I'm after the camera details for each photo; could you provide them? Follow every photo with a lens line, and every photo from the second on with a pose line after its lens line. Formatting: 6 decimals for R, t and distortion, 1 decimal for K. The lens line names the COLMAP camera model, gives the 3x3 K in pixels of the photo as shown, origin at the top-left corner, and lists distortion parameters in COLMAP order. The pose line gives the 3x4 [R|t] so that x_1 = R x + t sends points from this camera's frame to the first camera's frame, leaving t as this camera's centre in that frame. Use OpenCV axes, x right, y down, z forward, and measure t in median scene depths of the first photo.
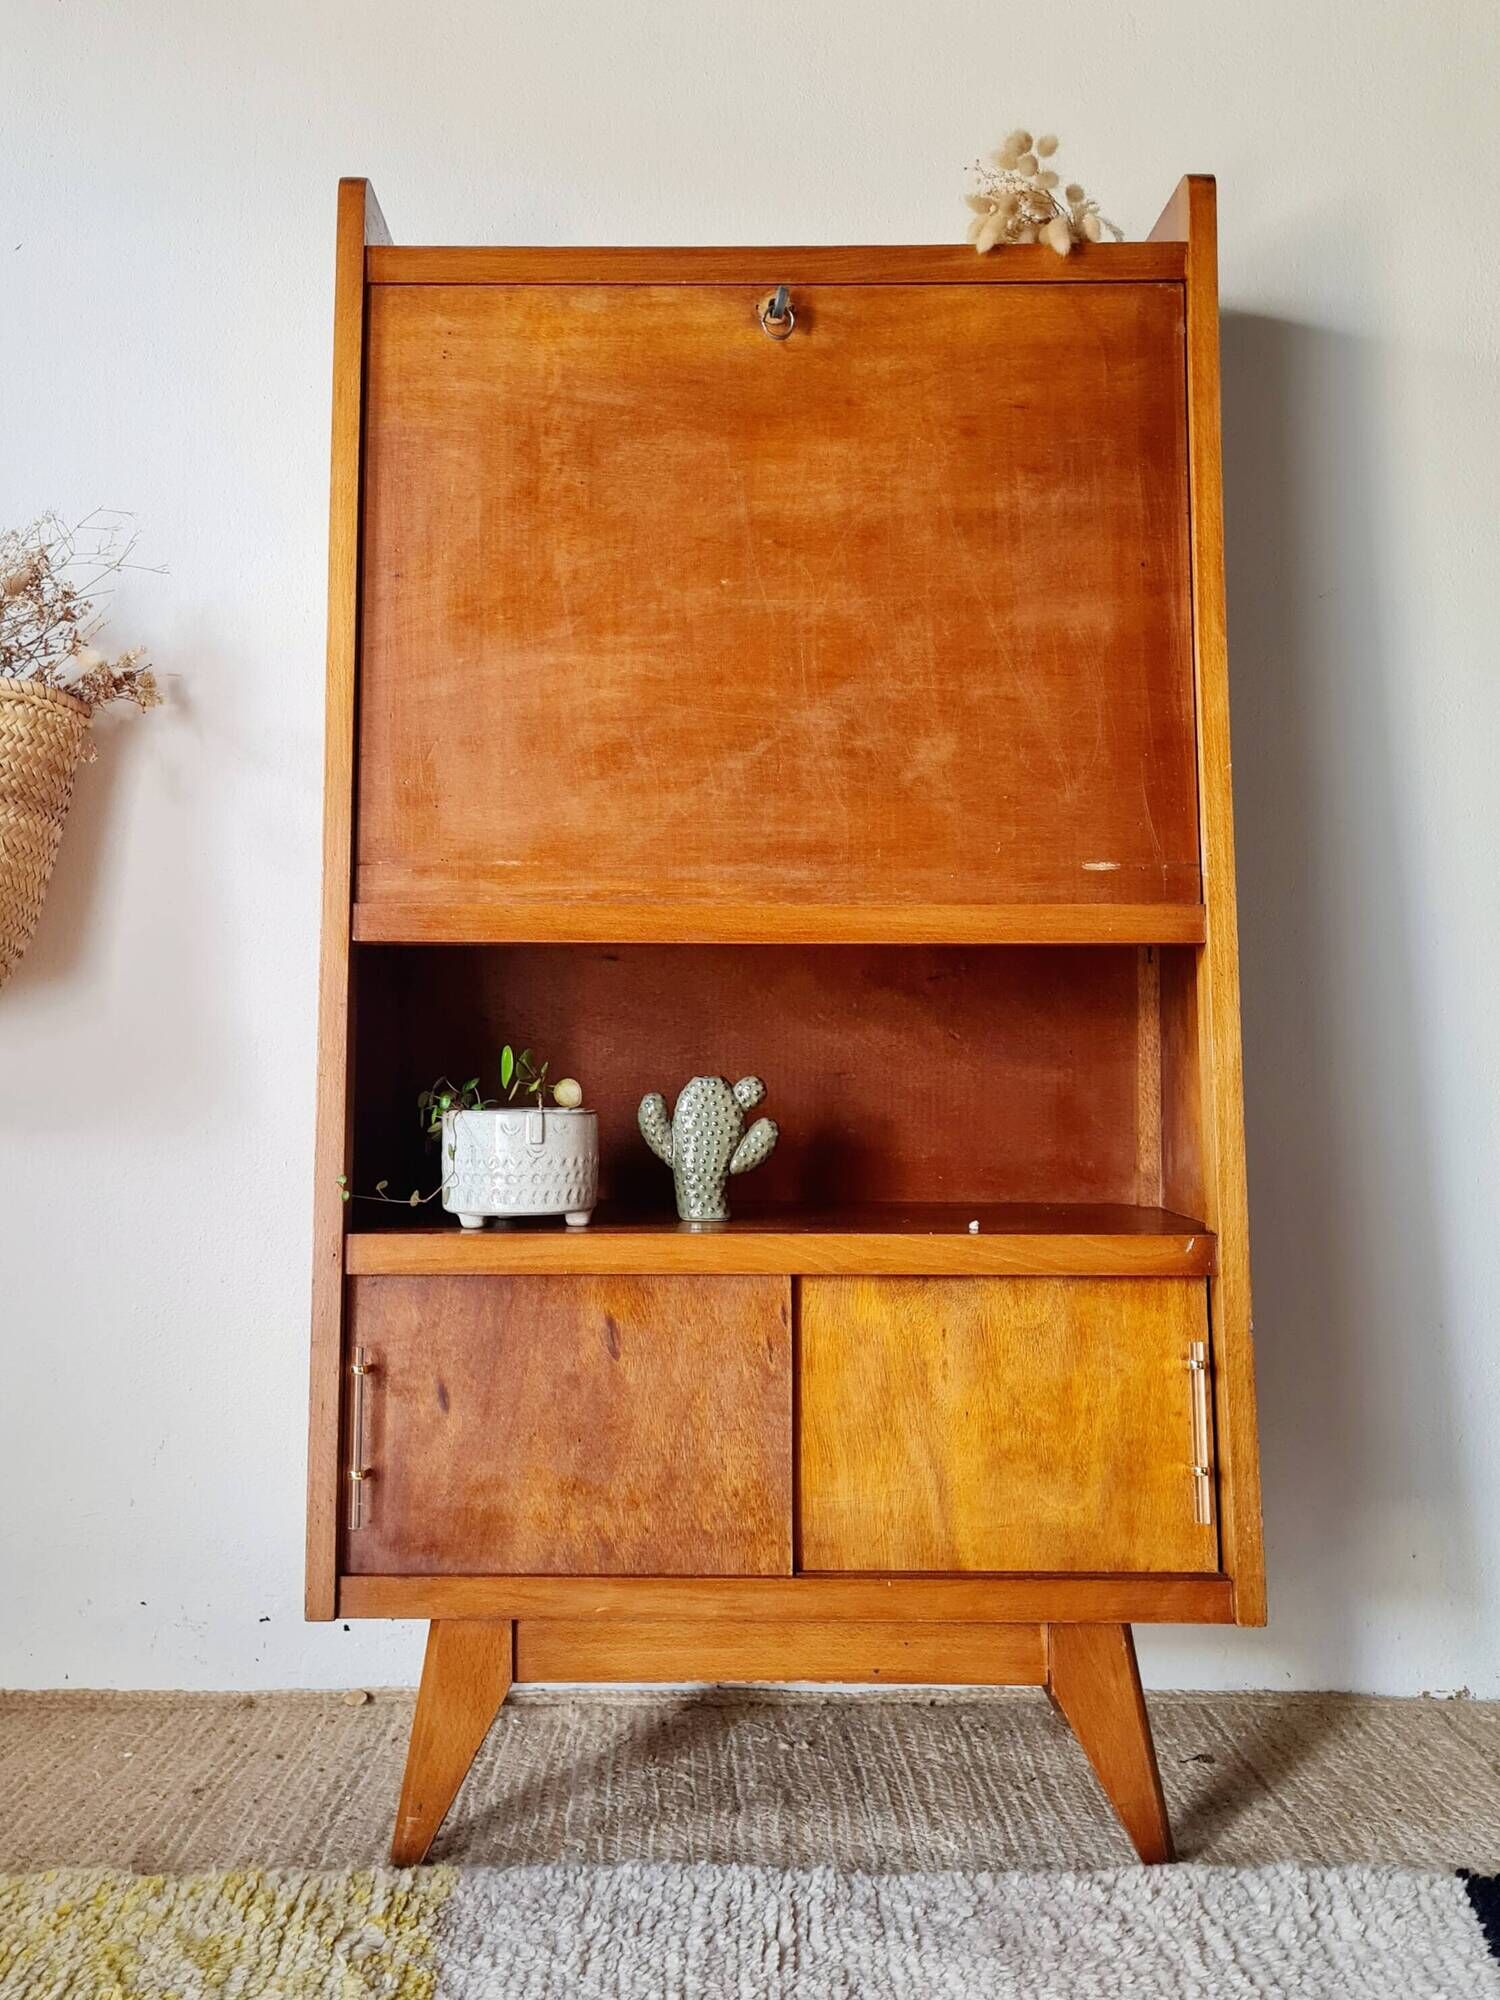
lens RADIAL K [[1977.5, 0, 678.4], [0, 1977.5, 1000.0], [0, 0, 1]] dist [0.039580, 0.000000]
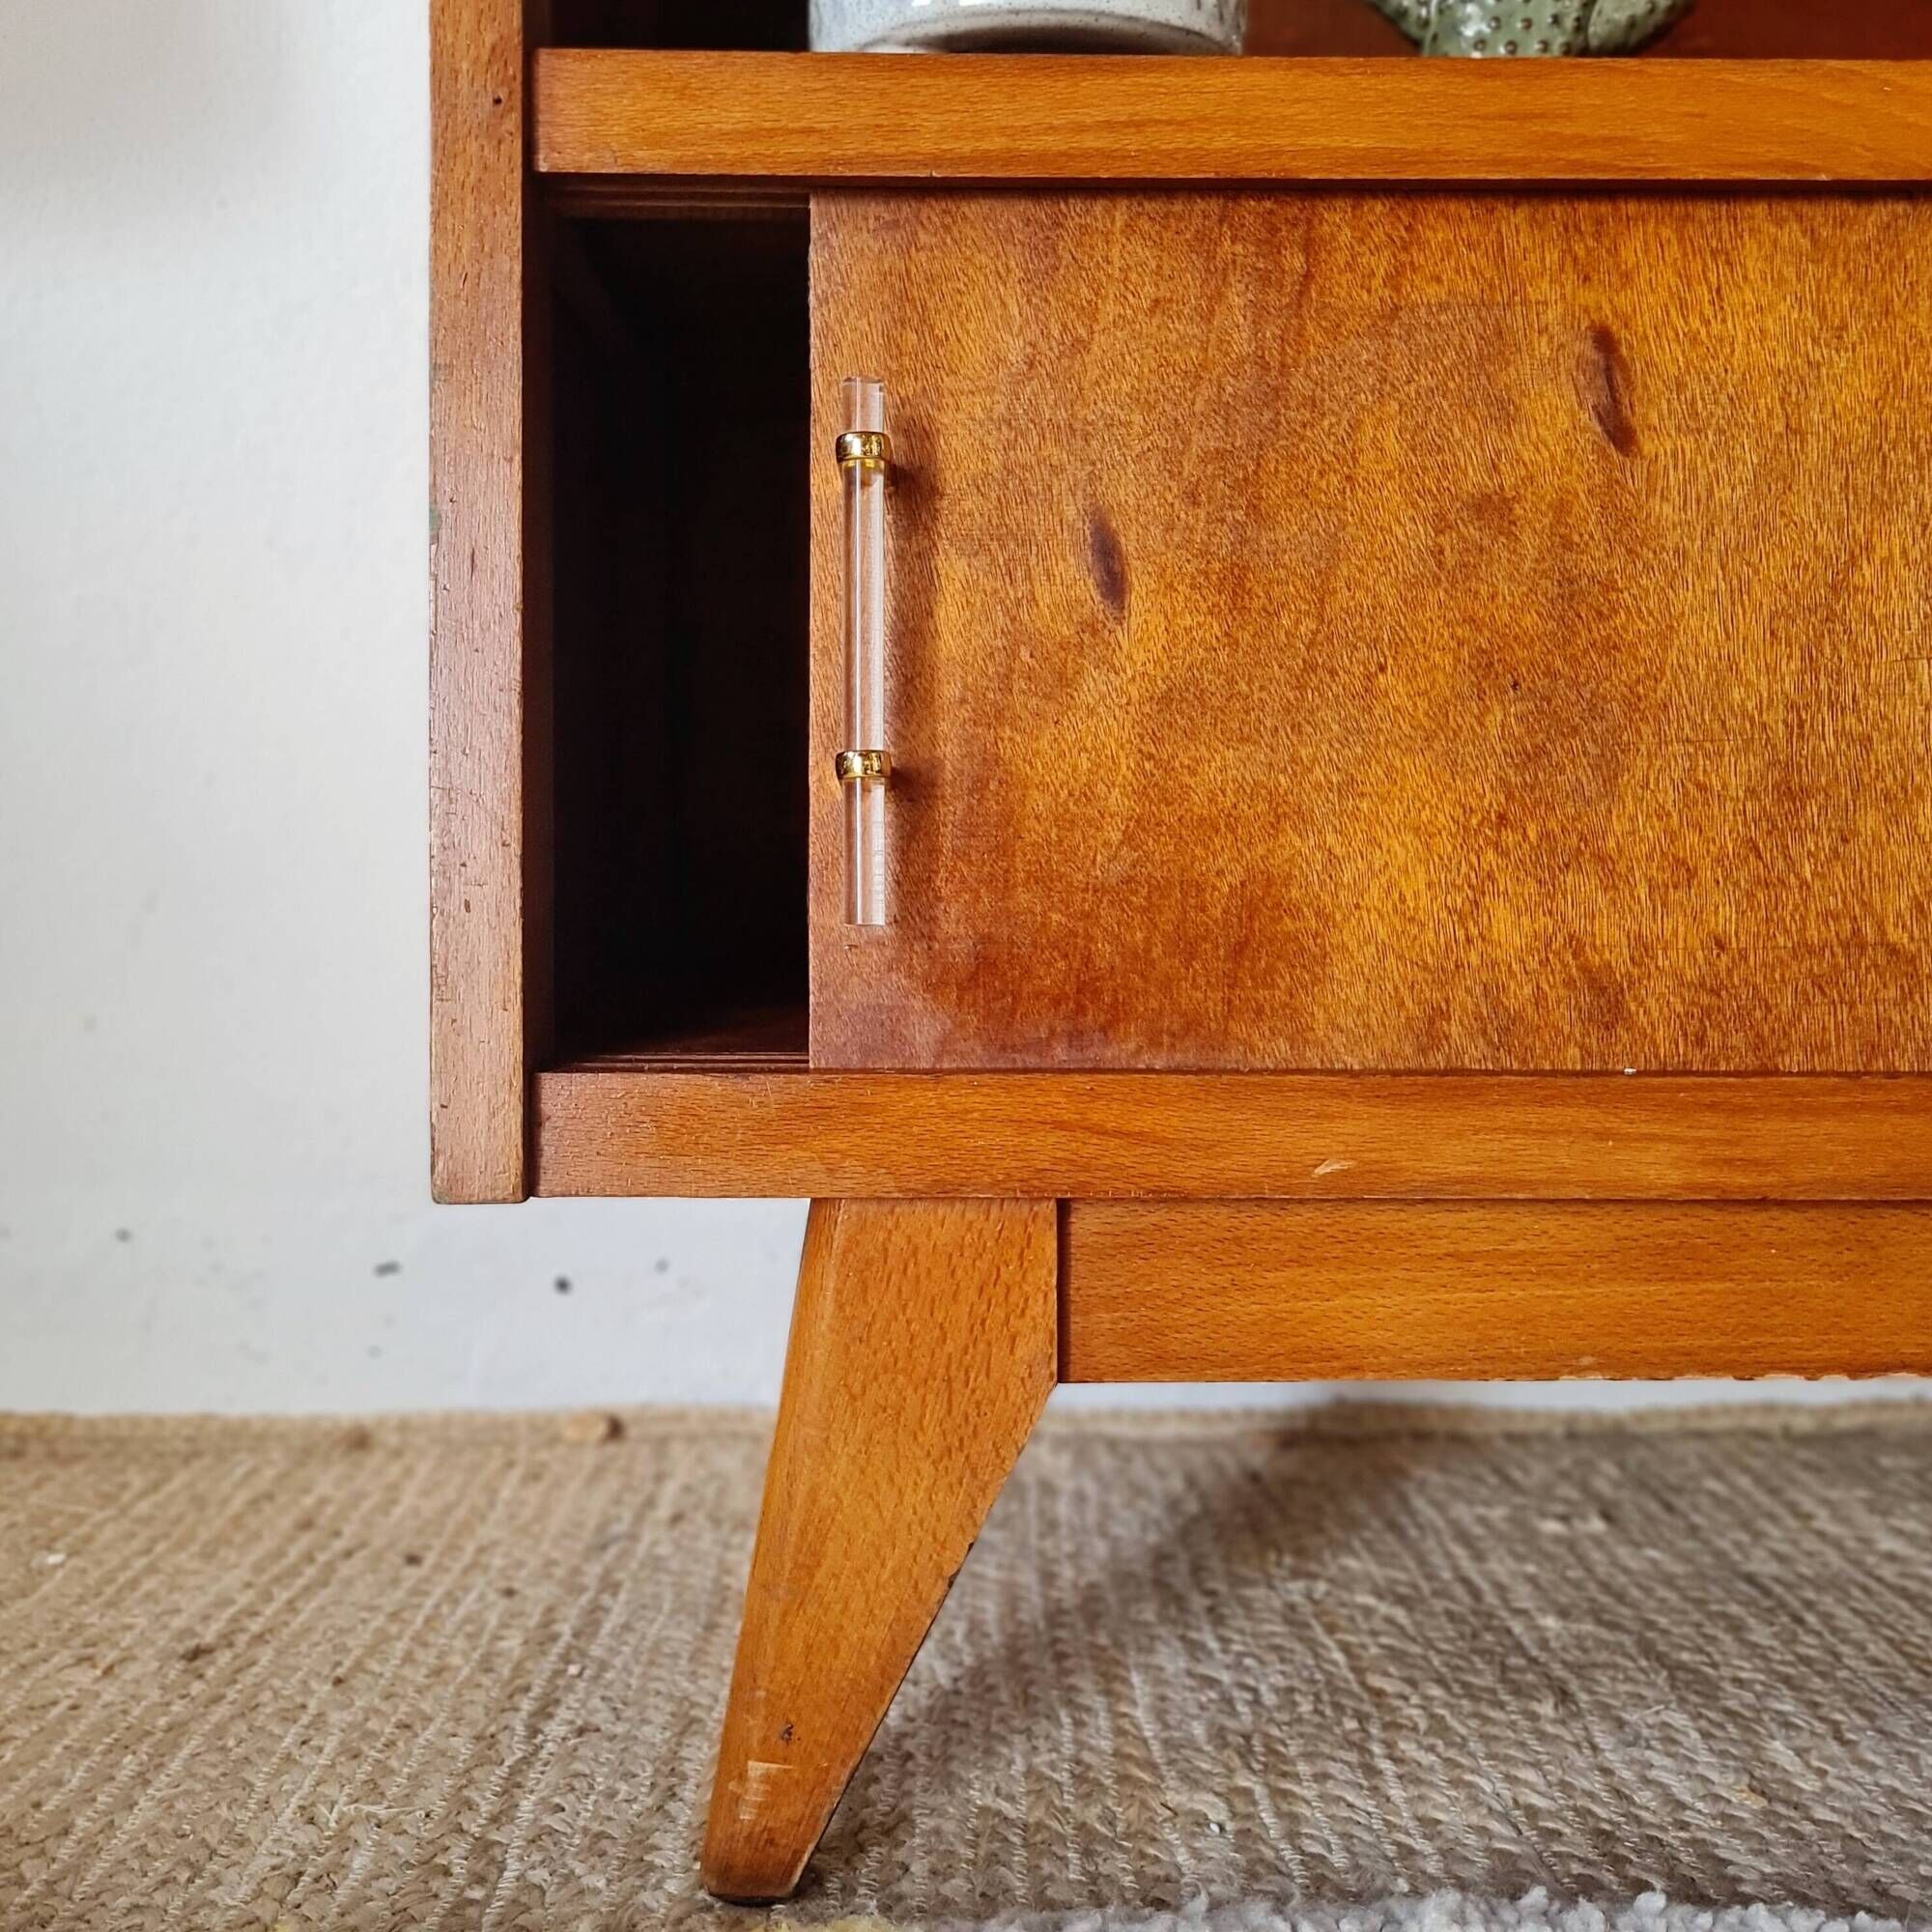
lens RADIAL K [[1922.7, 0, 941.7], [0, 1922.7, 971.9], [0, 0, 1]] dist [0.032167, 0.000000]
pose [[0.999469, -0.000493, 0.032568, -0.106214], [-0.002979, 0.994314, 0.106447, 0.223044], [-0.032435, -0.106488, 0.993785, 0.635951]]
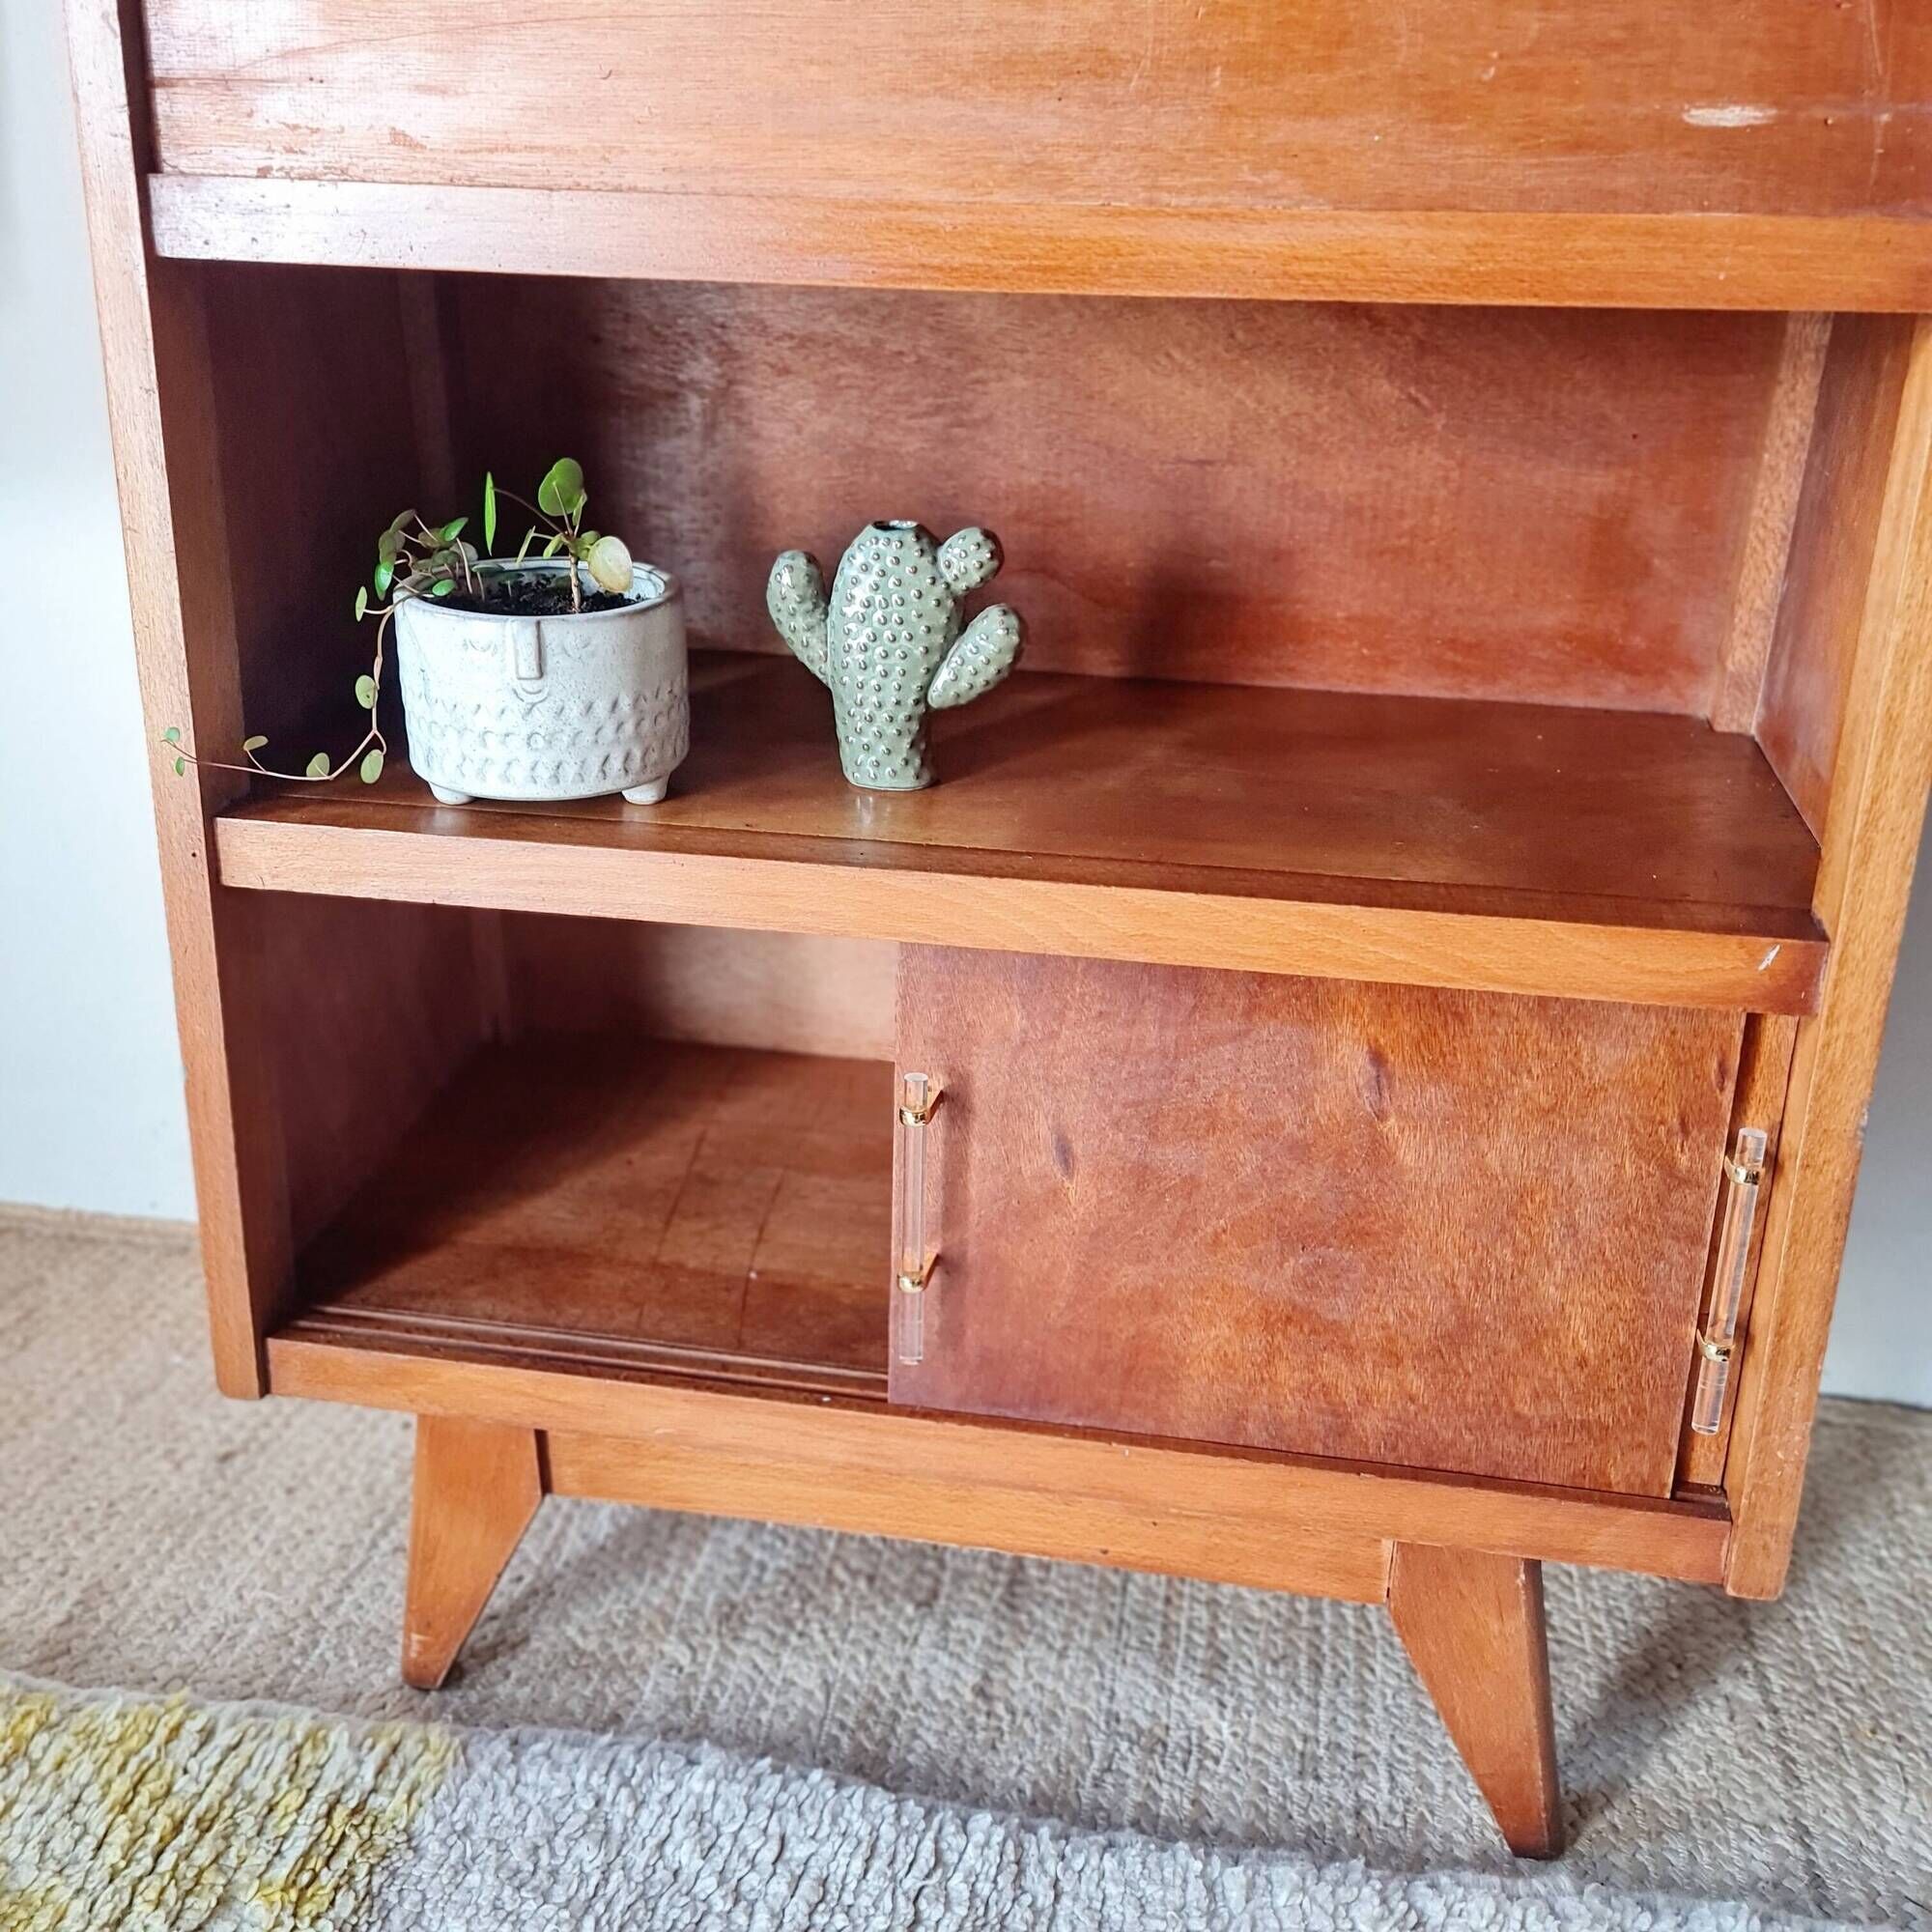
lens RADIAL K [[1922.7, 0, 978.2], [0, 1922.7, 952.5], [0, 0, 1]] dist [0.032167, 0.000000]
pose [[0.986051, 0.079223, -0.146380, 0.125020], [-0.008276, 0.901709, 0.432264, -0.083298], [0.166237, -0.425023, 0.889787, 0.503735]]
